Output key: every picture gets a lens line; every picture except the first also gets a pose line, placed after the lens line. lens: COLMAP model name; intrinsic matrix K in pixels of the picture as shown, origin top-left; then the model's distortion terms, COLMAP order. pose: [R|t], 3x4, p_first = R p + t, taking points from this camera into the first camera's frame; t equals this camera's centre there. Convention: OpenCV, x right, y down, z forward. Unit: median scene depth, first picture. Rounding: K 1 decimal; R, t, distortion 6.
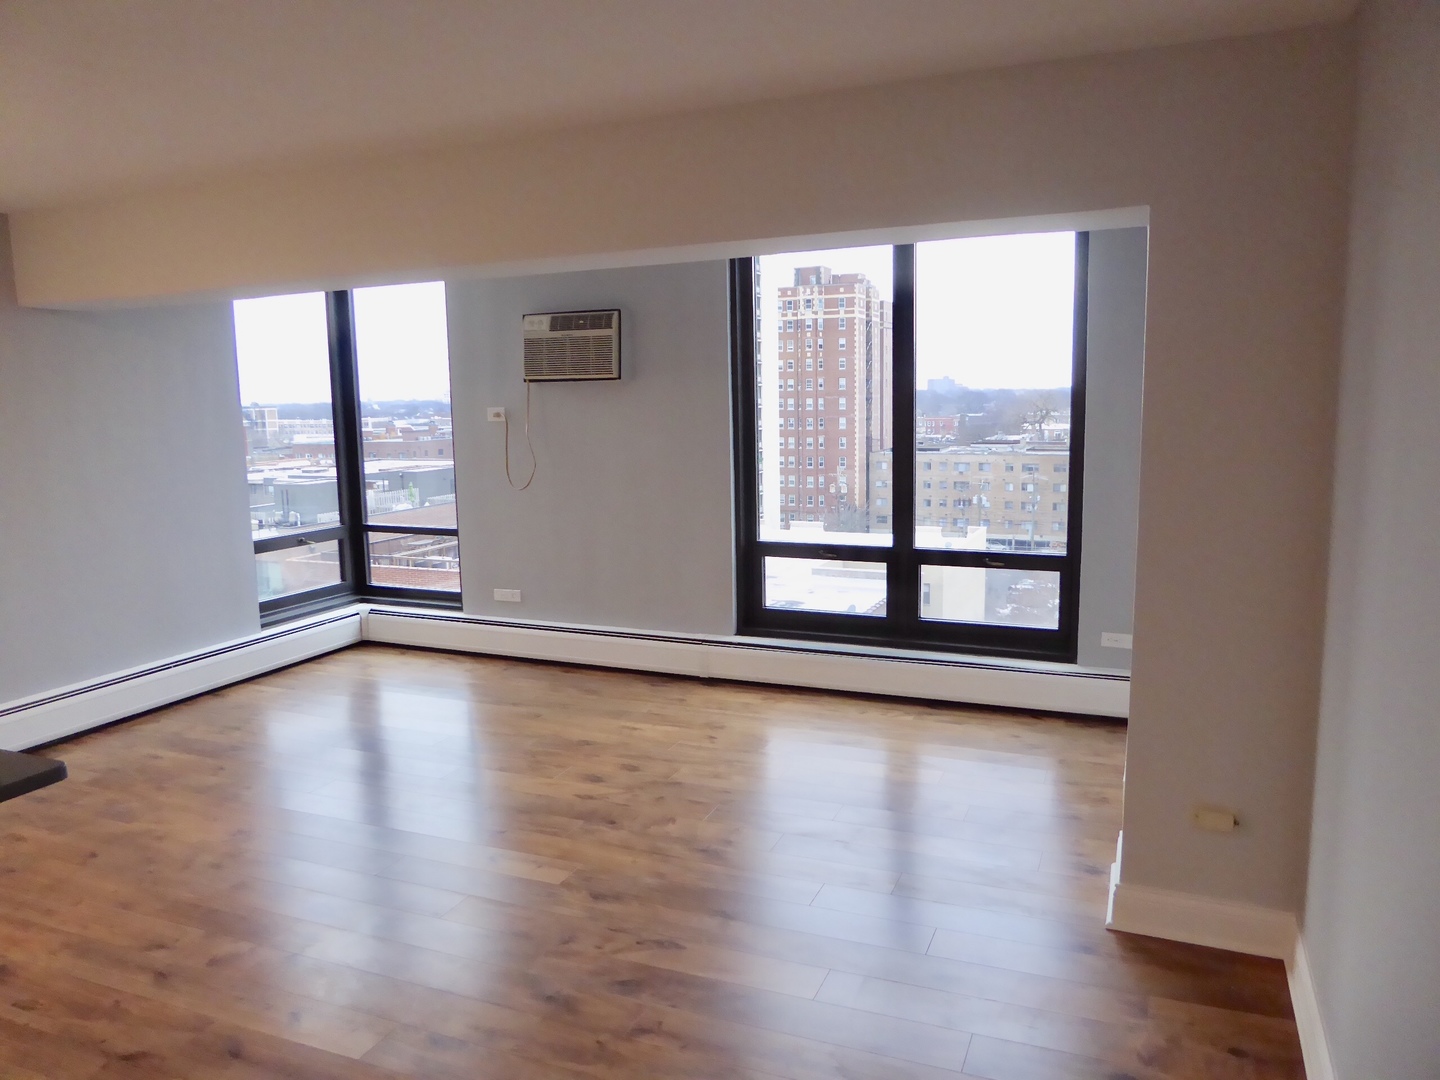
lens RADIAL K [[1017.0, 0, 732.3], [0, 1017.0, 539.0], [0, 0, 1]] dist [-0.045296, 0.028127]
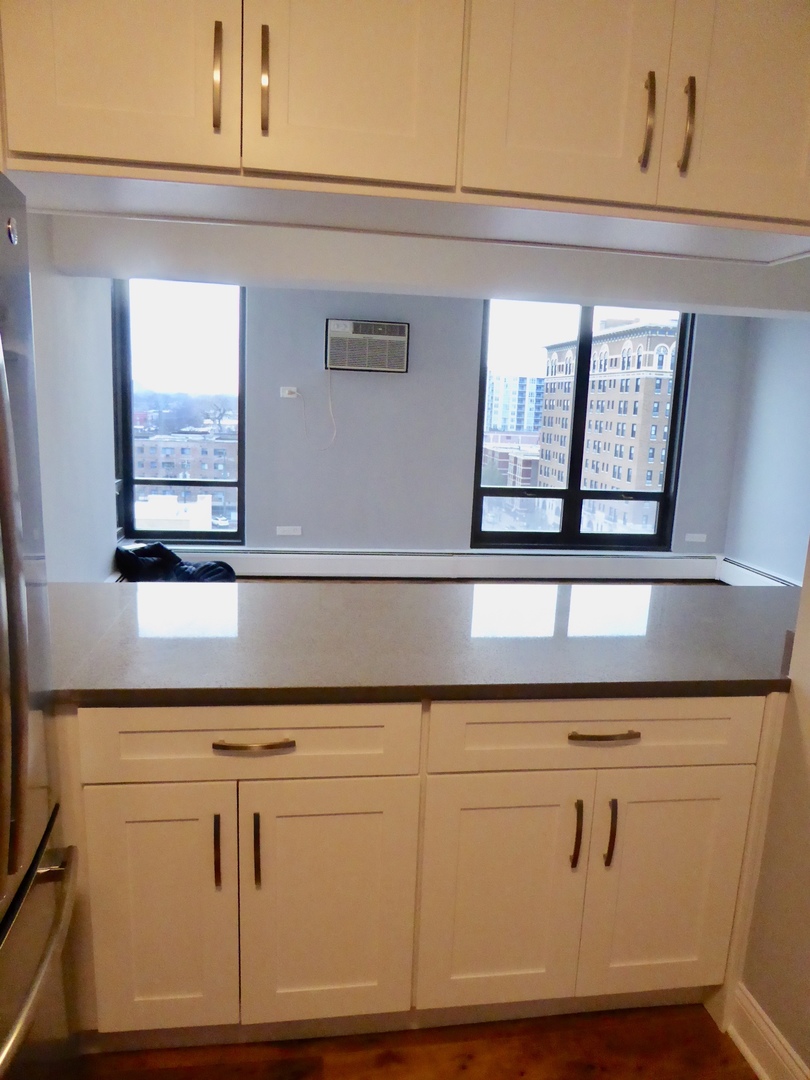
lens RADIAL K [[762.7, 0, 393.1], [0, 762.7, 544.5], [0, 0, 1]] dist [-0.045296, 0.028127]
pose [[0.860799, -0.044142, 0.507027, -0.665803], [0.018660, 0.998299, 0.055233, 0.022871], [-0.508602, -0.038084, 0.860159, 0.082721]]
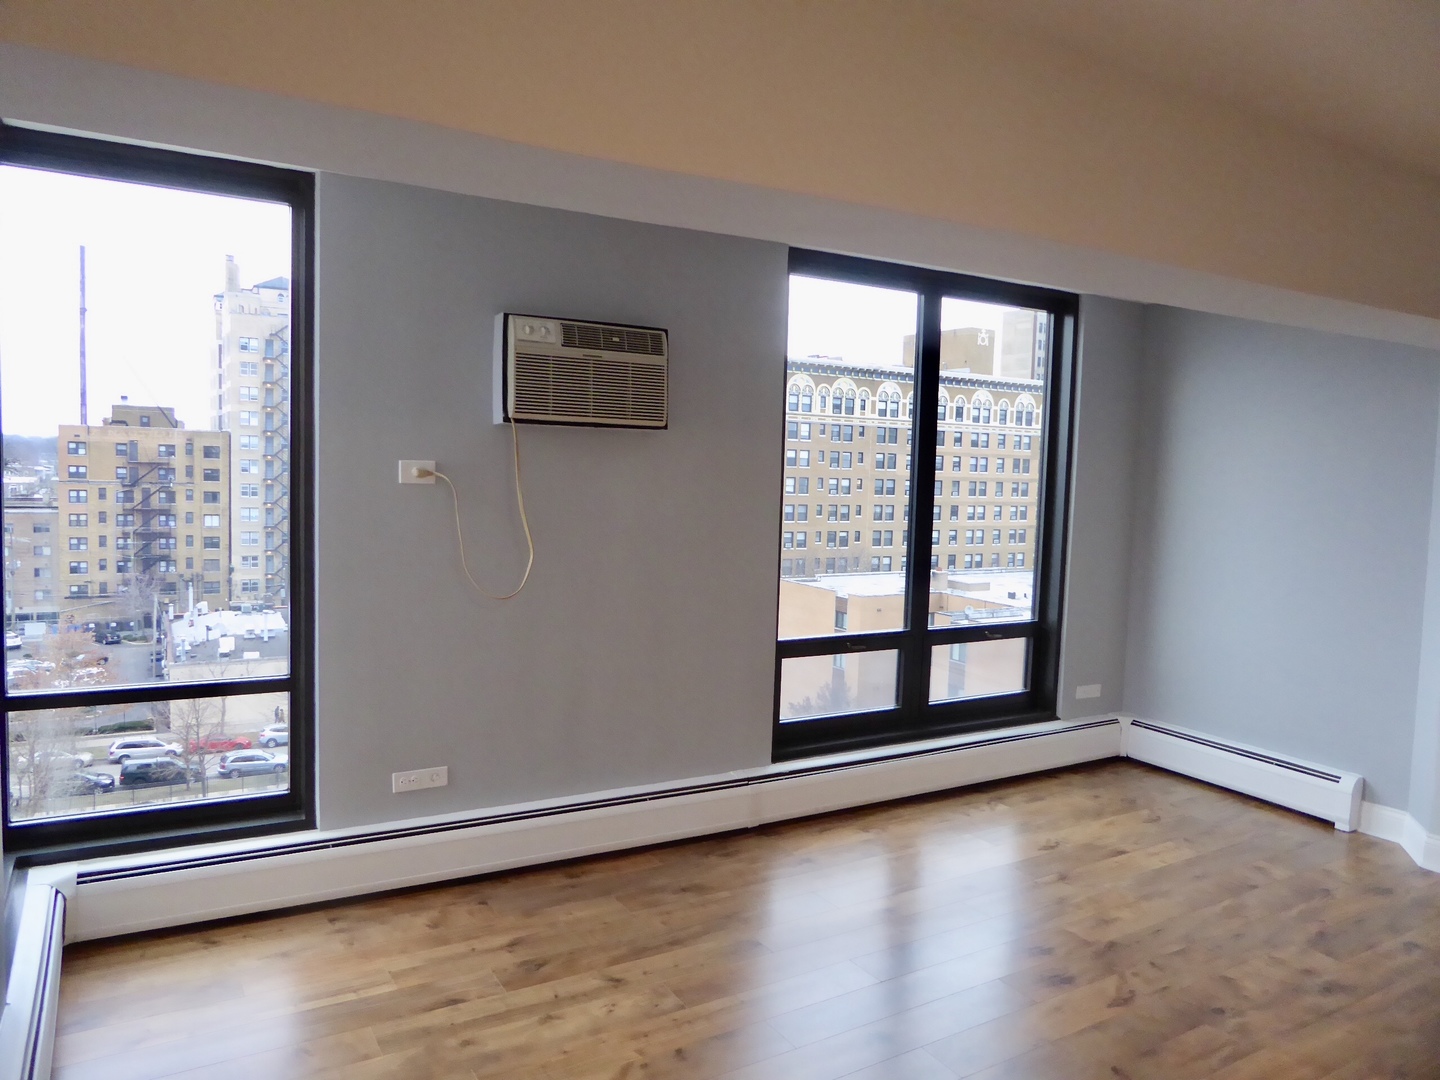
lens RADIAL K [[1017.0, 0, 731.6], [0, 1017.0, 542.4], [0, 0, 1]] dist [-0.045296, 0.028127]
pose [[0.587787, -0.030108, 0.808455, -0.638285], [0.071770, 0.997308, -0.015039, -0.064987], [-0.805826, 0.066863, 0.588365, 0.548829]]
